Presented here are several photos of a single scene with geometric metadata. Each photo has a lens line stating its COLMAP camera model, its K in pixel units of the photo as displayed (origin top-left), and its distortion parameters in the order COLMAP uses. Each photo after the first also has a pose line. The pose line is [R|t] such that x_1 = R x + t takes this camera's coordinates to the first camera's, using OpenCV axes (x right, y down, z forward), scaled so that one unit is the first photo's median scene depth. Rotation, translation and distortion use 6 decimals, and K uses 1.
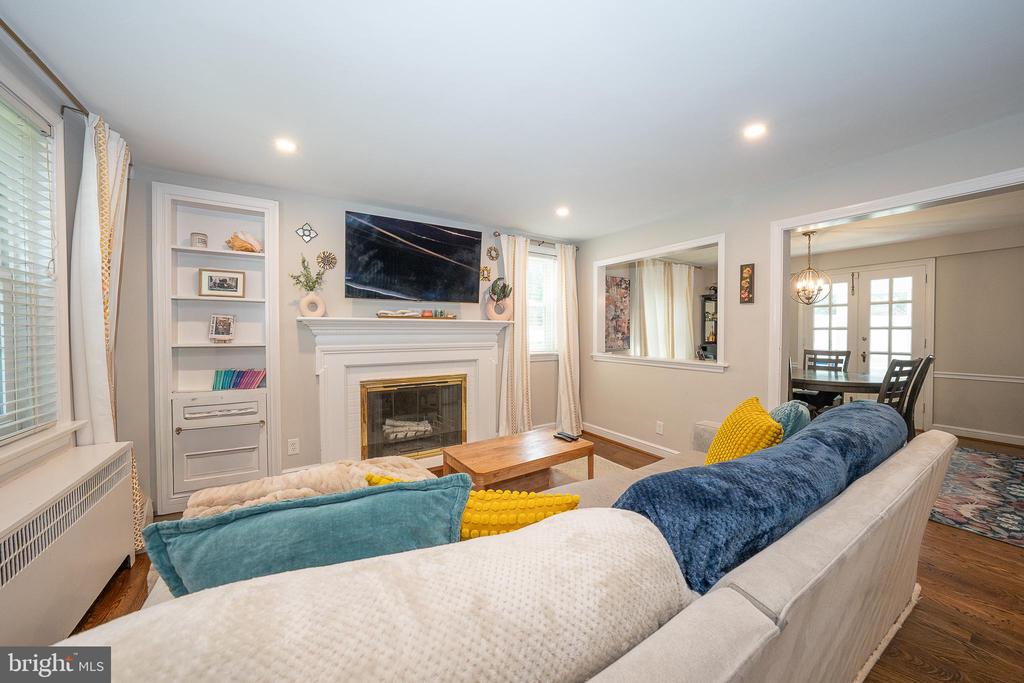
lens RADIAL K [[352.2, 0, 514.0], [0, 352.2, 337.8], [0, 0, 1]] dist [-0.024096, 0.004500]
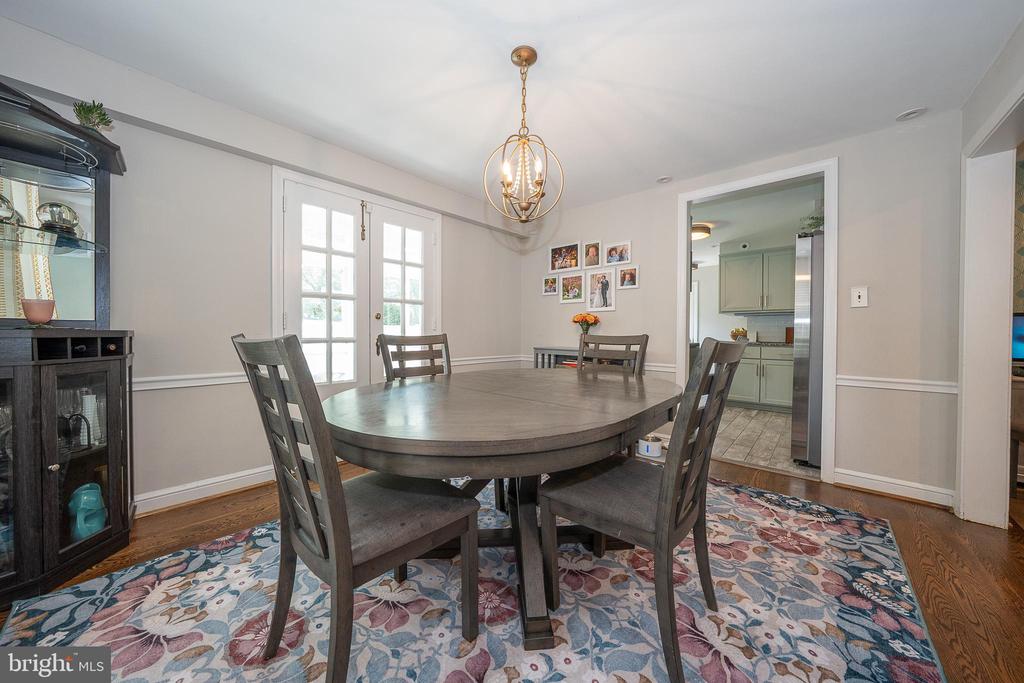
lens RADIAL K [[352.2, 0, 512.2], [0, 352.2, 335.2], [0, 0, 1]] dist [-0.024096, 0.004500]
pose [[-0.273095, -0.009645, 0.961939, 0.444084], [0.010526, 0.999860, 0.013013, 0.036691], [-0.961929, 0.013680, -0.272956, 1.157145]]
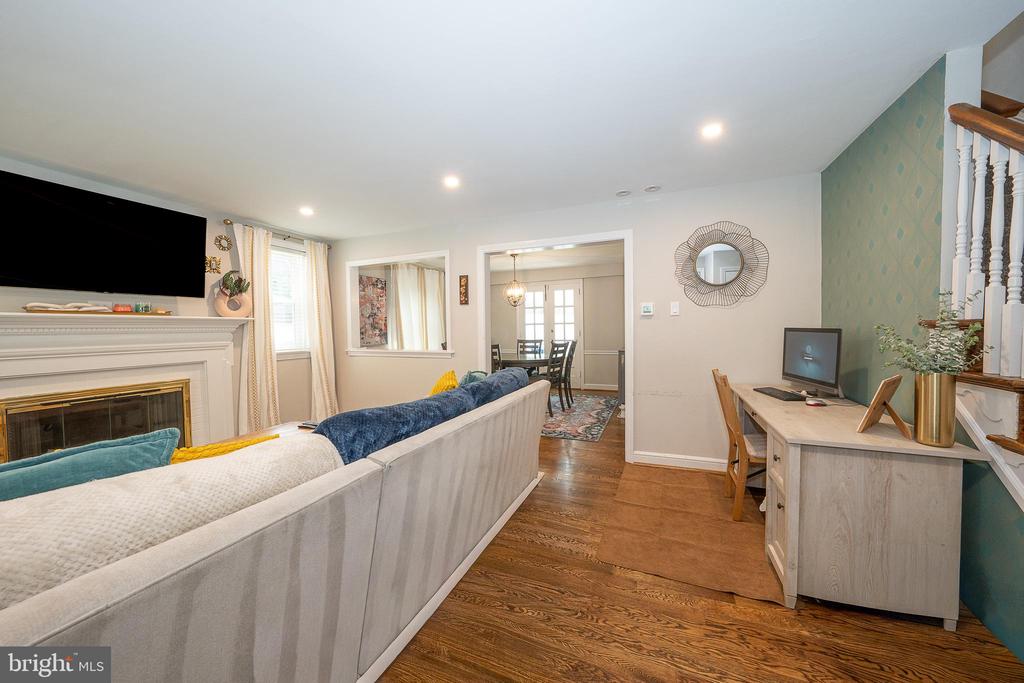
lens RADIAL K [[352.2, 0, 512.3], [0, 352.2, 338.5], [0, 0, 1]] dist [-0.024096, 0.004500]
pose [[0.820284, -0.029359, 0.571202, 0.033483], [0.025588, 0.999566, 0.014630, 0.011004], [-0.571383, 0.002615, 0.820679, -0.152571]]
